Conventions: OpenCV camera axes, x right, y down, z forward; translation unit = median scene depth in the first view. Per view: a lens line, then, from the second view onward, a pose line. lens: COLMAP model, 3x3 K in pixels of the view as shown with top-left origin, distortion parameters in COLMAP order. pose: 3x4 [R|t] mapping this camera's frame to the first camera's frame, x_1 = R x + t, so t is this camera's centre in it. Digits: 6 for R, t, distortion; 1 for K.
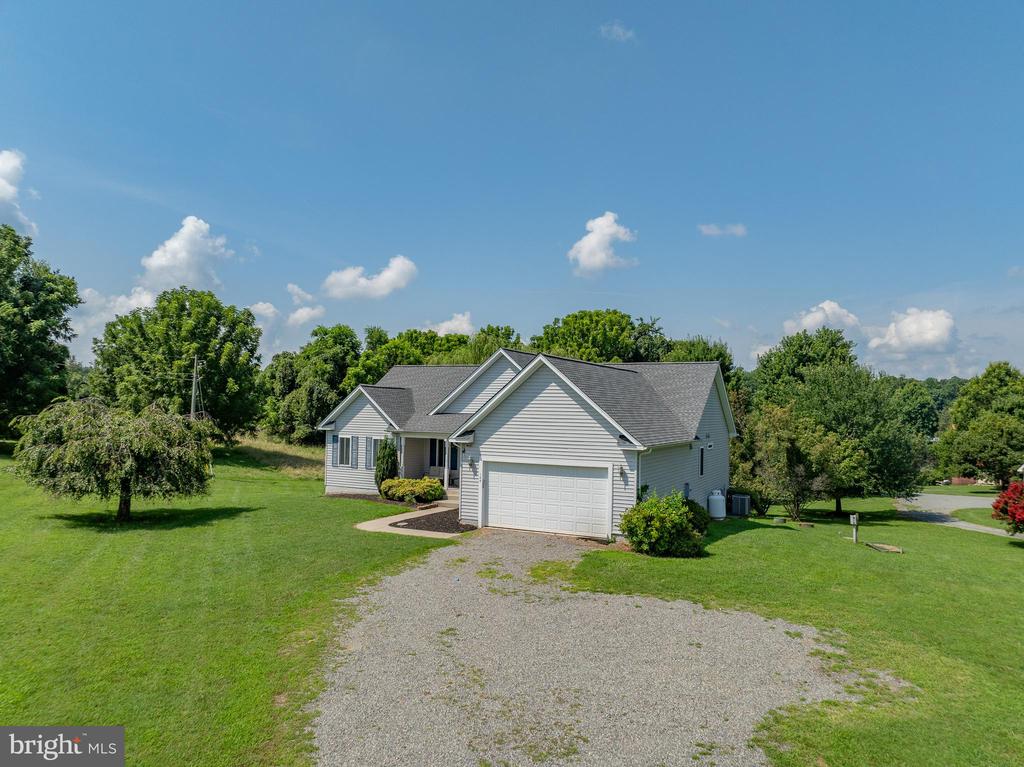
lens RADIAL K [[722.3, 0, 513.8], [0, 722.3, 378.2], [0, 0, 1]] dist [-0.039618, 0.005089]
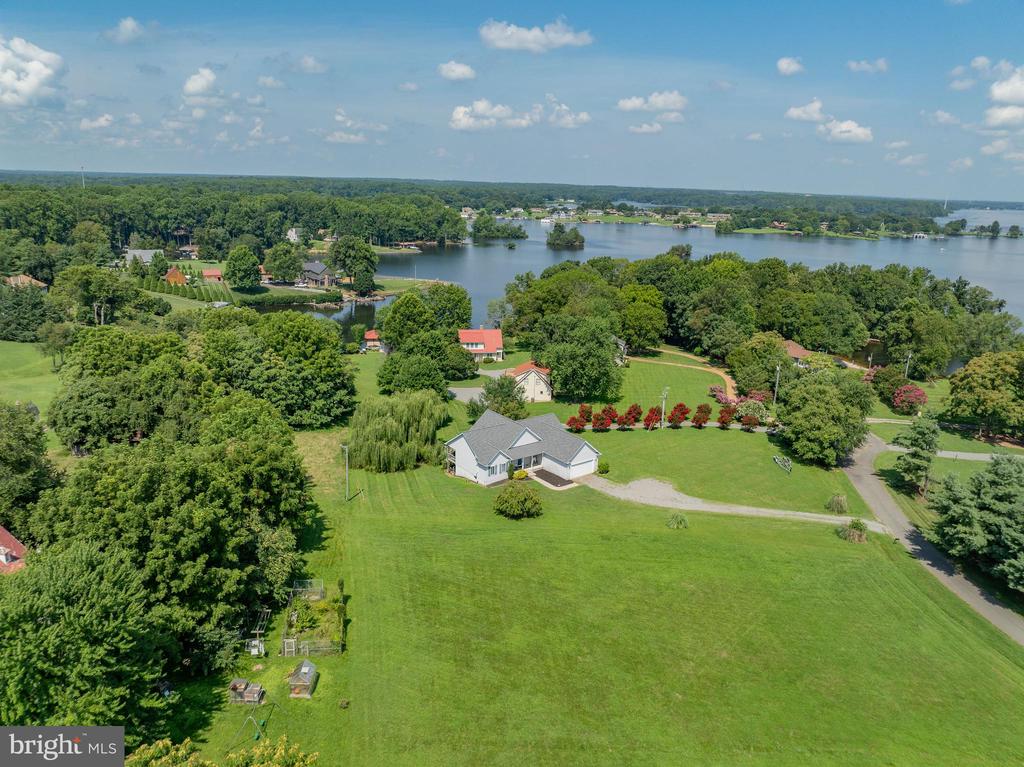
lens RADIAL K [[722.3, 0, 513.8], [0, 722.3, 378.2], [0, 0, 1]] dist [-0.039618, 0.005089]
pose [[0.447742, -0.239914, 0.861376, -1.611148], [-0.057992, 0.953513, 0.295720, -0.696896], [-0.892280, -0.182359, 0.413015, -0.165026]]
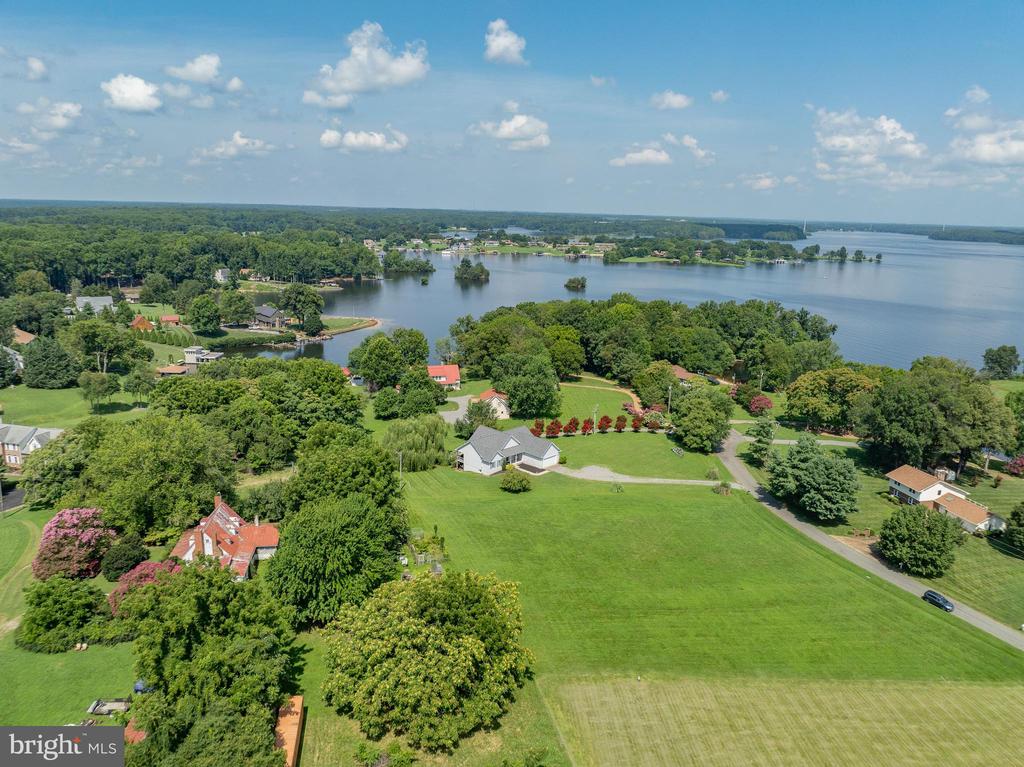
lens RADIAL K [[719.0, 0, 512.0], [0, 719.0, 383.5], [0, 0, 1]] dist [-0.029287, -0.000317]
pose [[0.308157, -0.234052, 0.922095, -2.524718], [-0.060811, 0.962435, 0.264614, -0.950472], [-0.949390, -0.137616, 0.282348, -0.201542]]
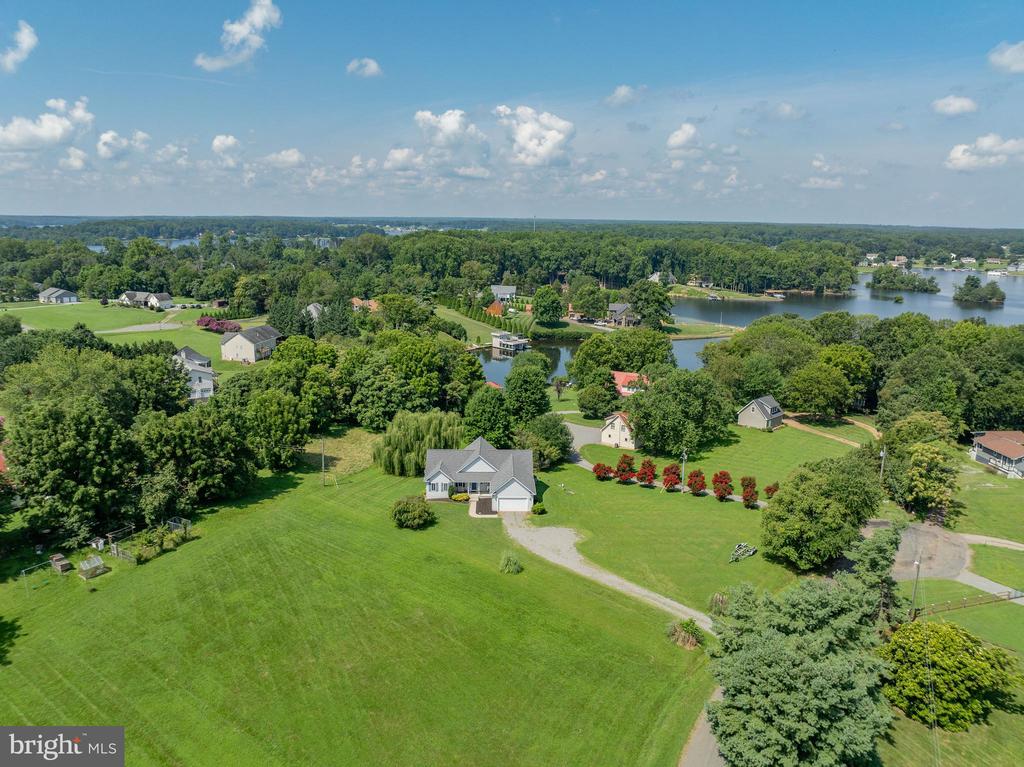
lens RADIAL K [[722.3, 0, 513.8], [0, 722.3, 378.2], [0, 0, 1]] dist [-0.039618, 0.005089]
pose [[0.883413, -0.107941, 0.455994, -0.820804], [-0.016500, 0.965339, 0.260477, -0.757483], [-0.468305, -0.237632, 0.851012, -1.151686]]
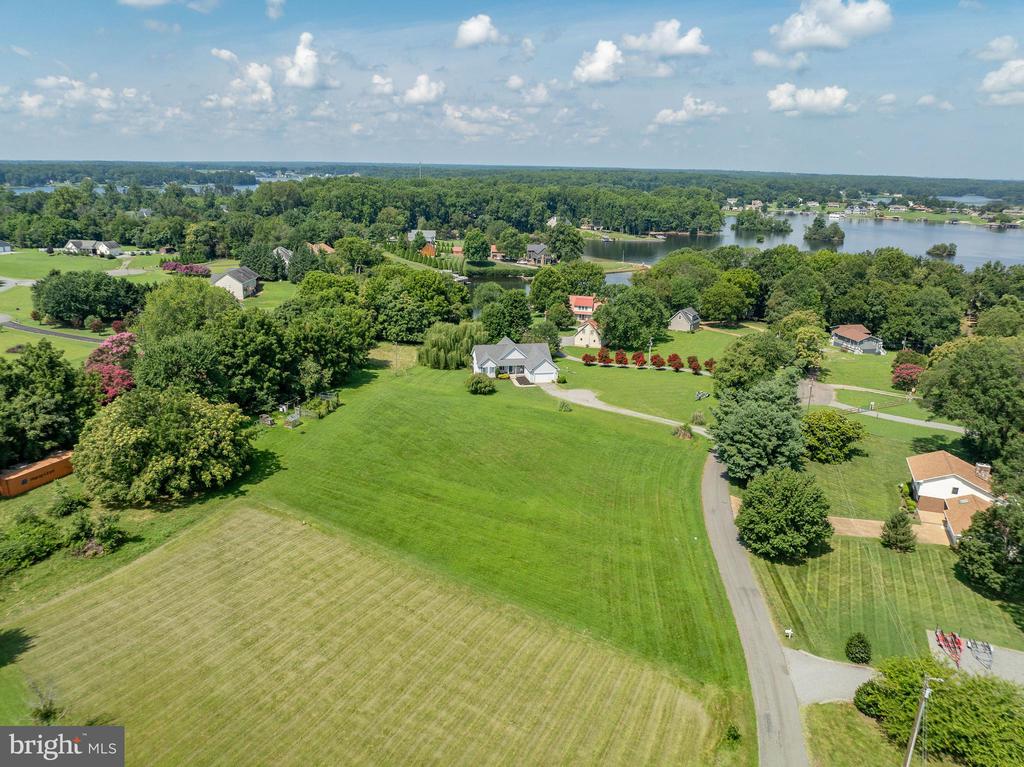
lens RADIAL K [[722.3, 0, 513.8], [0, 722.3, 378.2], [0, 0, 1]] dist [-0.039618, 0.005089]
pose [[0.784521, -0.179510, 0.593551, -1.722795], [-0.029942, 0.945100, 0.325406, -0.829895], [-0.619379, -0.273060, 0.736076, -1.566041]]
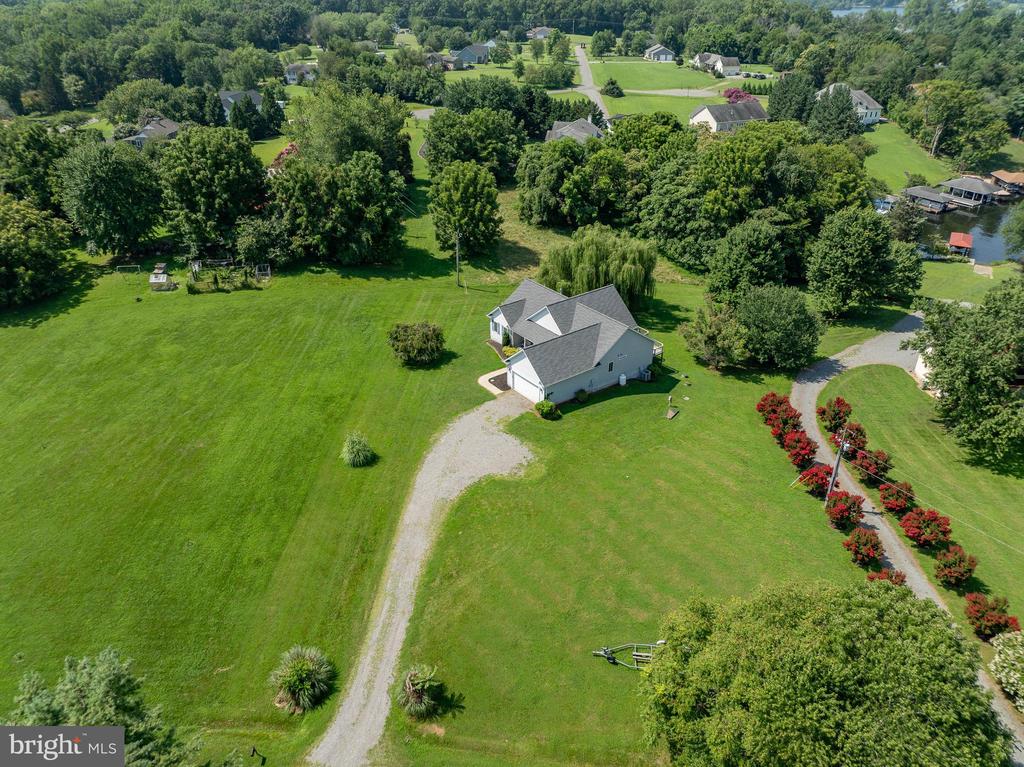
lens RADIAL K [[722.3, 0, 513.8], [0, 722.3, 378.2], [0, 0, 1]] dist [-0.039618, 0.005089]
pose [[0.896064, 0.199491, -0.396577, 0.512007], [0.037829, 0.855778, 0.515958, -0.621409], [0.442311, -0.477334, 0.759285, -0.587865]]
